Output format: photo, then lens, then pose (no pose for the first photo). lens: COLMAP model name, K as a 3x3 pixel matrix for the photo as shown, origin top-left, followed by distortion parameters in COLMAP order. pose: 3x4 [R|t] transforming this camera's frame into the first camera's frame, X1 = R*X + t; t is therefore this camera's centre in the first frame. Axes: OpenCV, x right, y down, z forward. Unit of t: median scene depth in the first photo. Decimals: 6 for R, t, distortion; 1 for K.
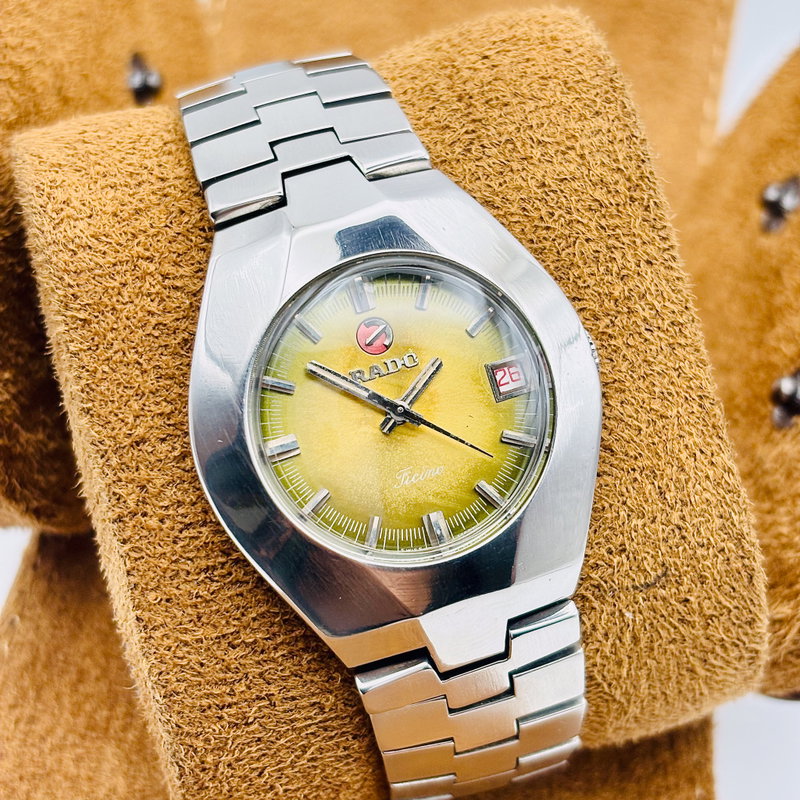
lens RADIAL K [[1601.5, 0, 399.1], [0, 1601.5, 424.5], [0, 0, 1]] dist [0.388972, -2.388246]
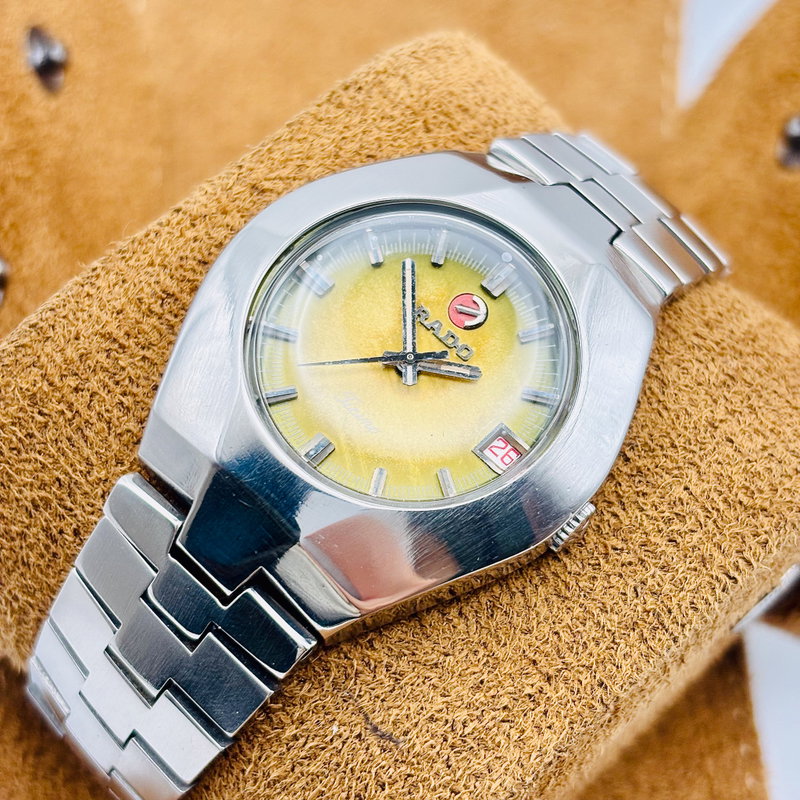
lens RADIAL K [[1601.5, 0, 399.1], [0, 1601.5, 424.5], [0, 0, 1]] dist [0.388972, -2.388246]
pose [[0.471432, 0.781471, -0.408724, 0.378803], [-0.878906, 0.454496, -0.144764, 0.137906], [0.072635, 0.427476, 0.901104, 0.171216]]
